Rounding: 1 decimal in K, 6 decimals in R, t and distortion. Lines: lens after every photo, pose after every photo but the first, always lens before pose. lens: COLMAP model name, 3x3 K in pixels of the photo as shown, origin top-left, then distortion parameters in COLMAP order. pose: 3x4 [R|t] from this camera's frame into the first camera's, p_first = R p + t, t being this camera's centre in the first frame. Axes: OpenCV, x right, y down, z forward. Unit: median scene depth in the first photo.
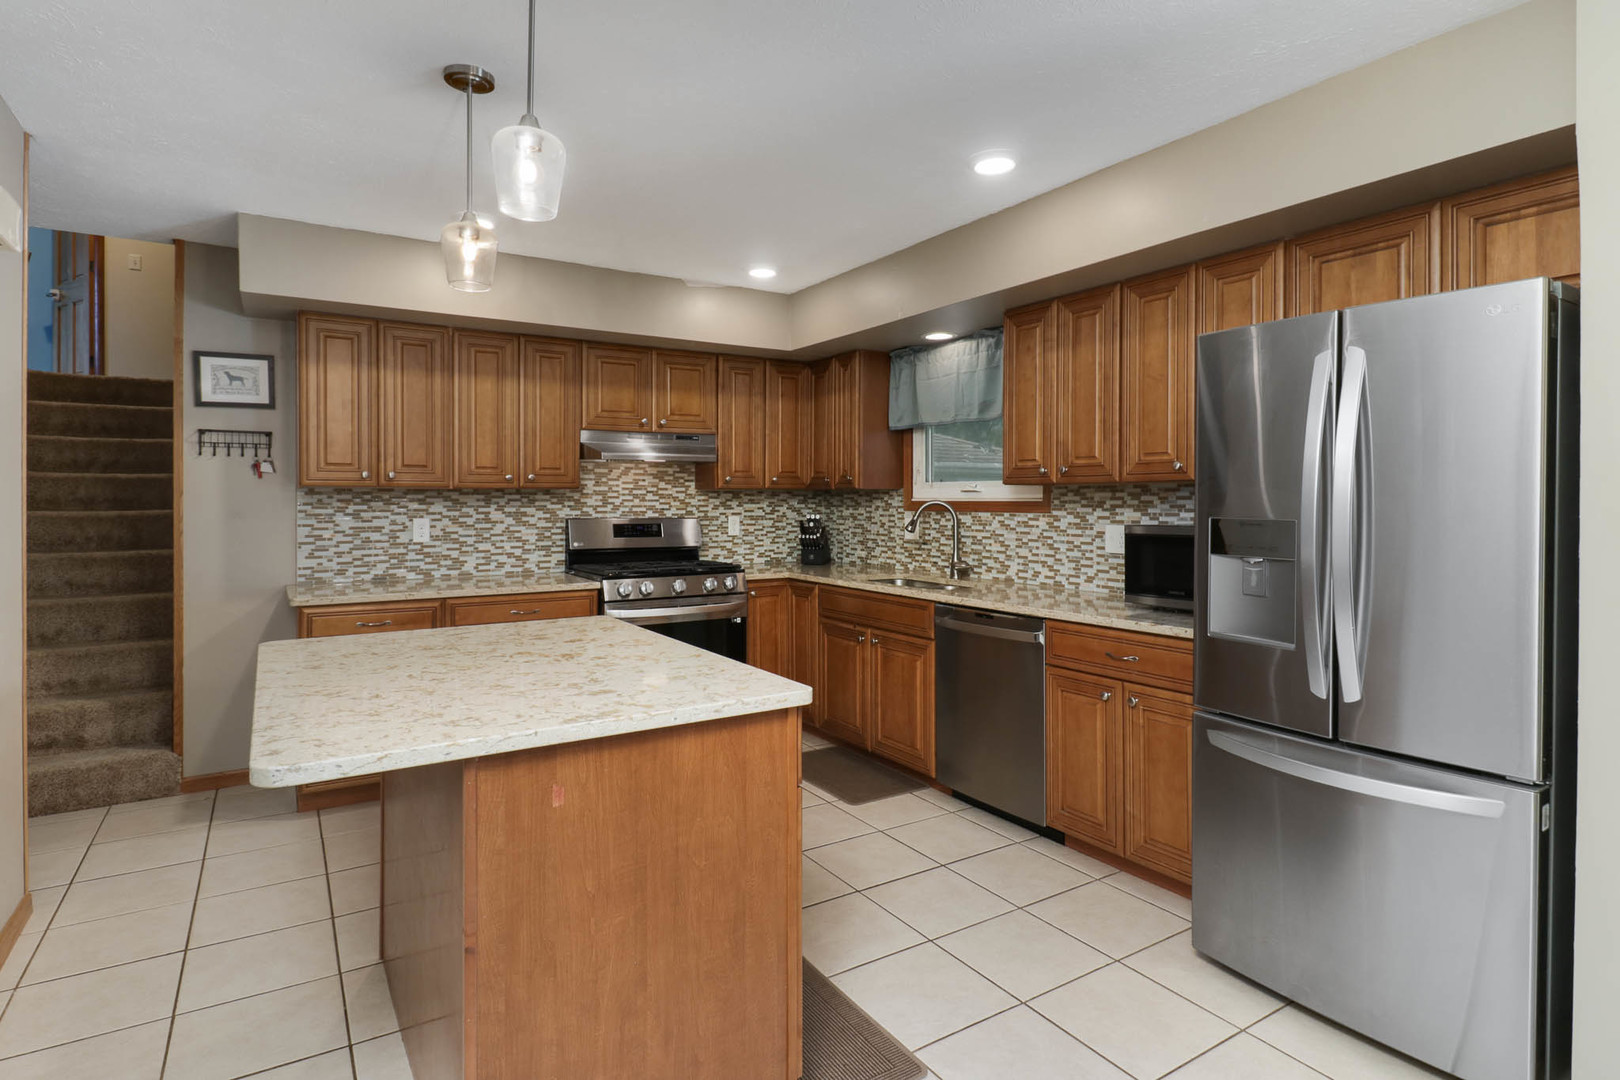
lens RADIAL K [[844.2, 0, 806.6], [0, 844.2, 506.7], [0, 0, 1]] dist [0.001302, 0.000143]
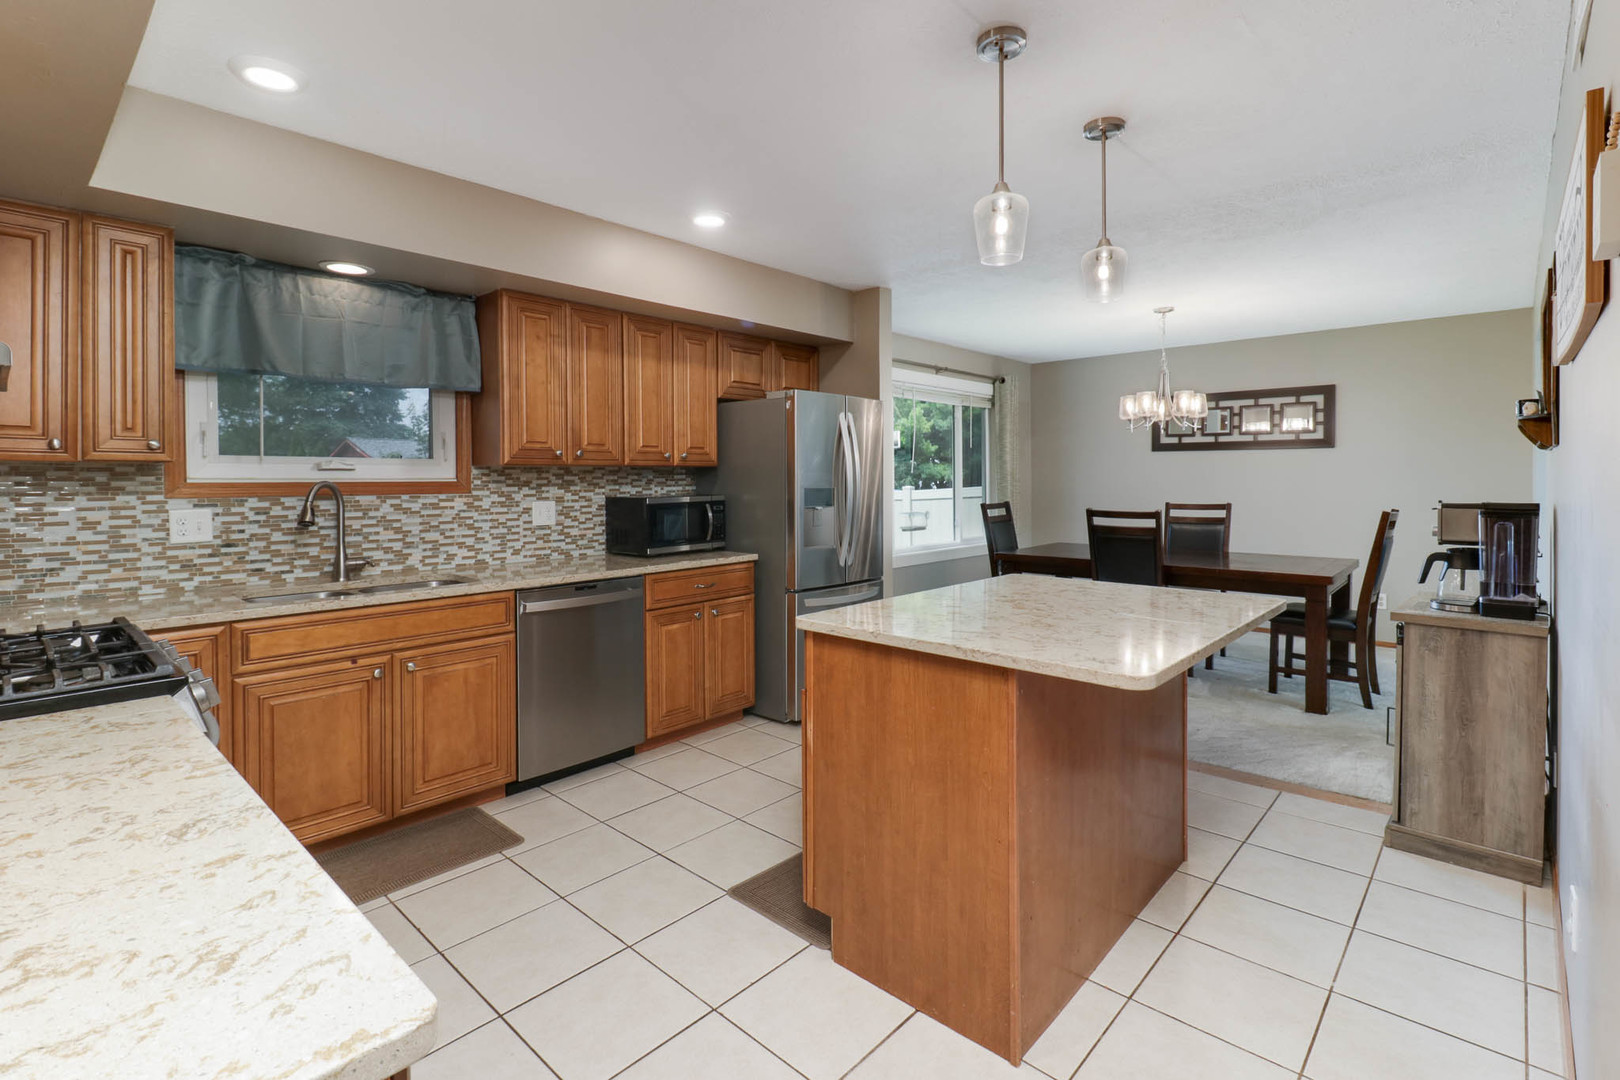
lens RADIAL K [[760.7, 0, 805.4], [0, 760.7, 480.9], [0, 0, 1]] dist [0.000779, -0.000189]
pose [[-0.263914, 0.000010, 0.964546, -0.599172], [0.013836, 0.999897, 0.003775, -0.004338], [-0.964447, 0.014342, -0.263887, 0.743822]]
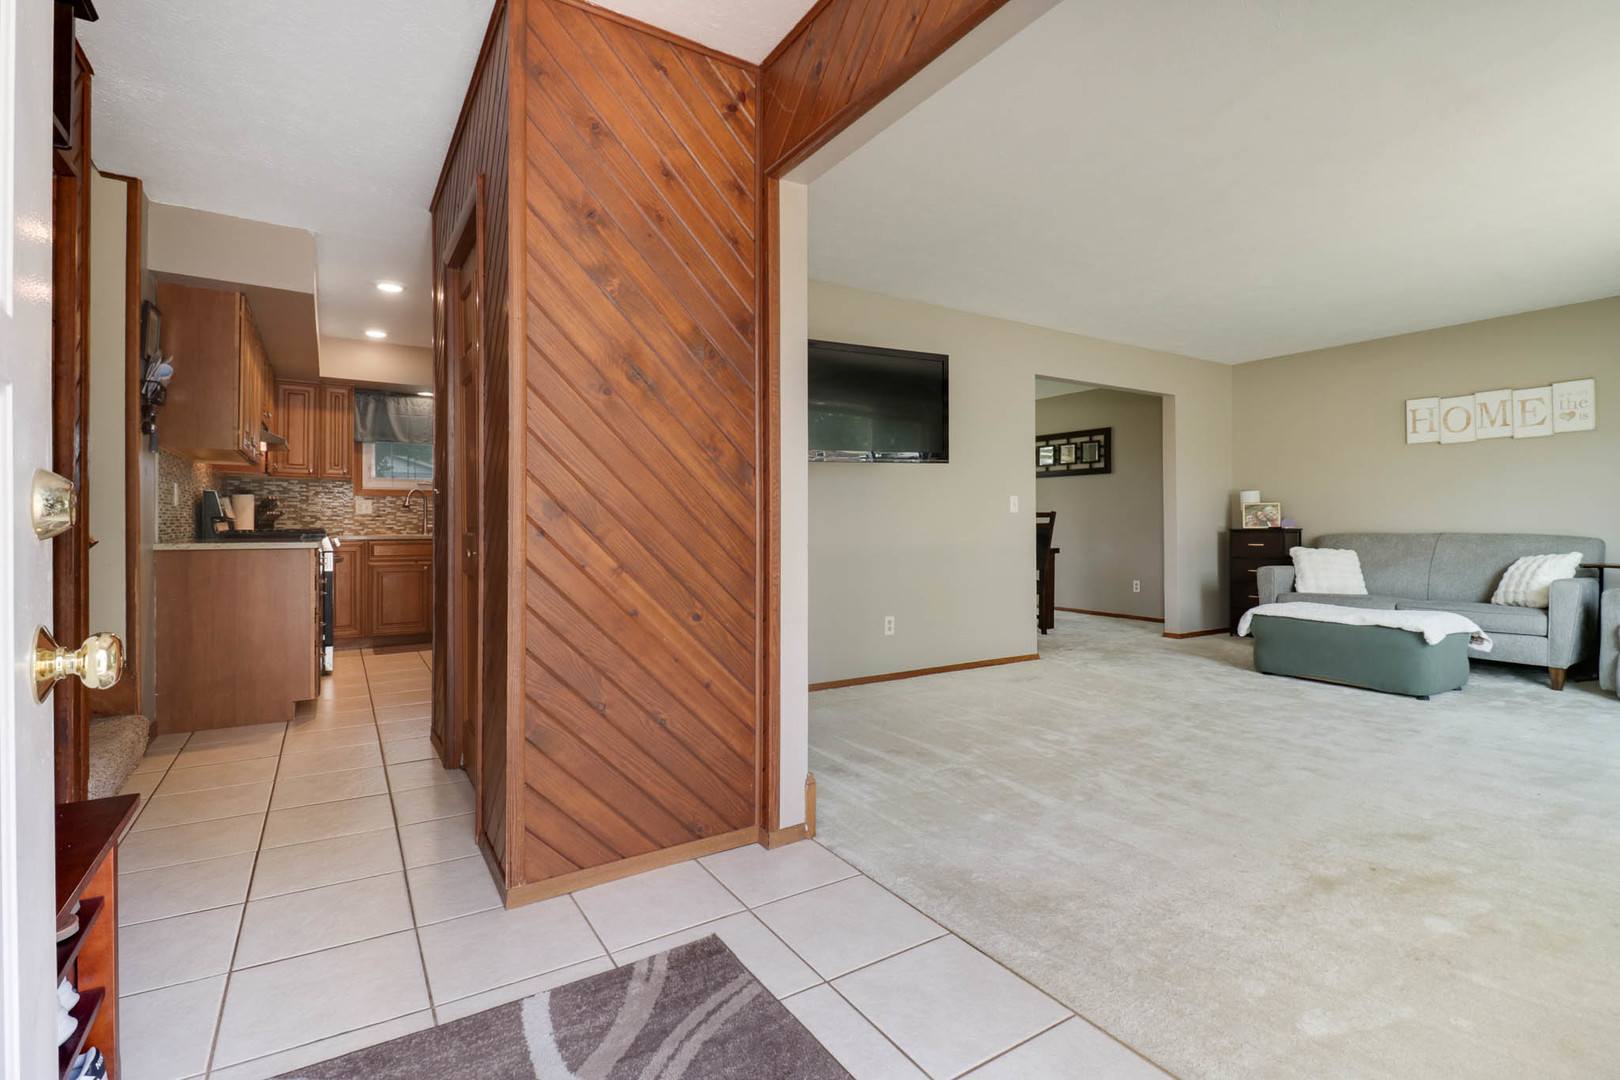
lens RADIAL K [[752.4, 0, 806.3], [0, 752.4, 508.0], [0, 0, 1]] dist [0.028518, -0.018939]
pose [[-0.004809, 0.016335, 0.999855, -1.318537], [0.006609, 0.999845, -0.016303, 0.058572], [-0.999967, 0.006530, -0.004916, 0.226301]]
